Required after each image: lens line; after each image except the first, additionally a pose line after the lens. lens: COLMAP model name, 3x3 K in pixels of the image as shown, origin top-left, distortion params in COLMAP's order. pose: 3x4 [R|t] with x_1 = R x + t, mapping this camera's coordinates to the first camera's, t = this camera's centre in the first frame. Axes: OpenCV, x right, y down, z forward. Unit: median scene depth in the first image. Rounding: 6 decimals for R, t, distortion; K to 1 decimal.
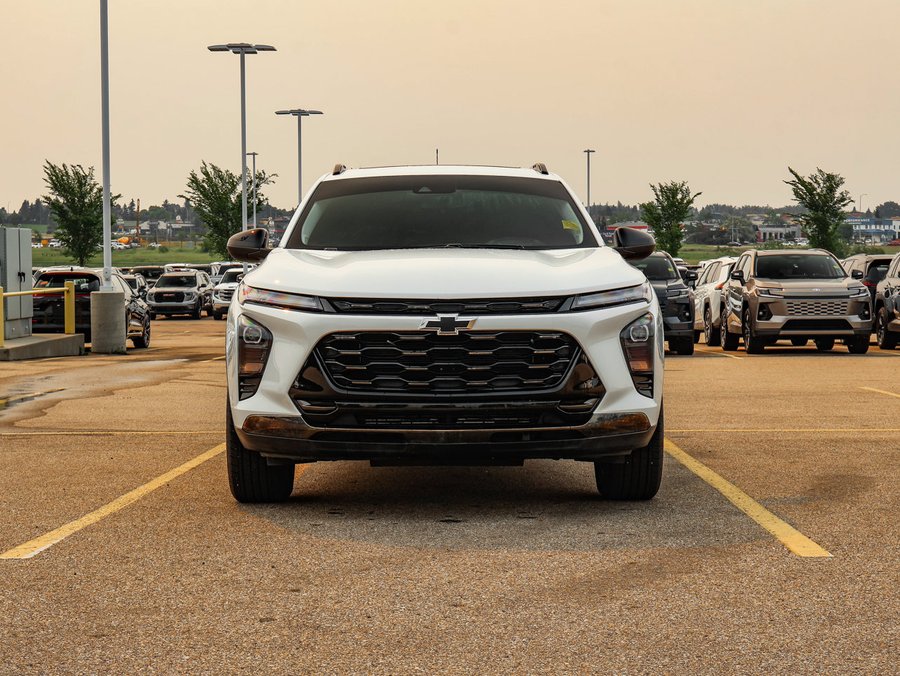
lens RADIAL K [[1659.9, 0, 498.4], [0, 1659.9, 338.2], [0, 0, 1]] dist [0.058430, -0.167130]
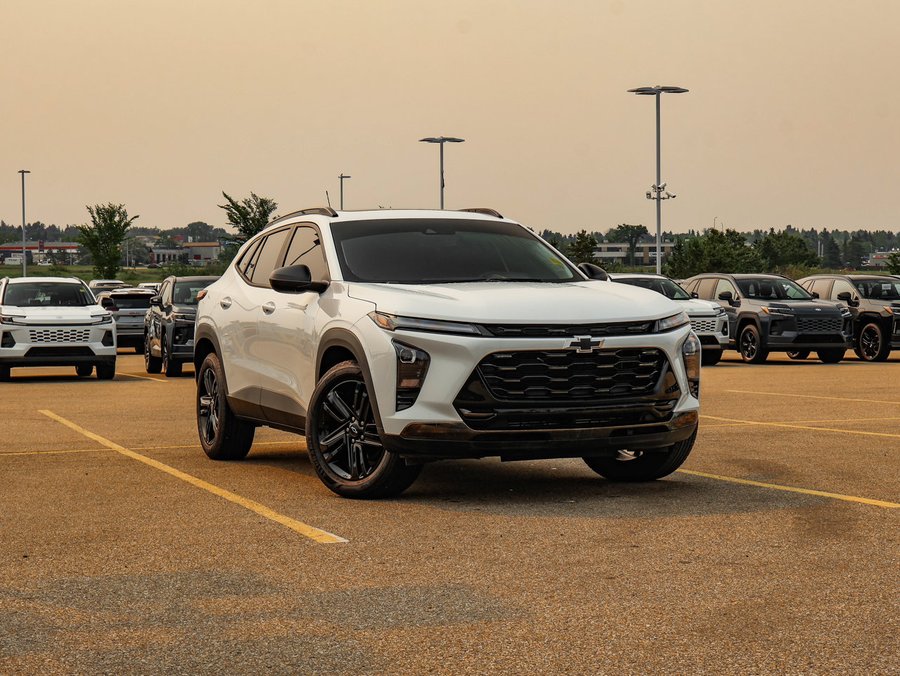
lens RADIAL K [[1659.9, 0, 498.4], [0, 1659.9, 338.2], [0, 0, 1]] dist [0.058430, -0.167130]
pose [[0.928488, -0.015153, 0.371053, -0.528665], [0.019836, 0.999764, -0.008807, -0.002879], [-0.370832, 0.015537, 0.928570, -0.133423]]
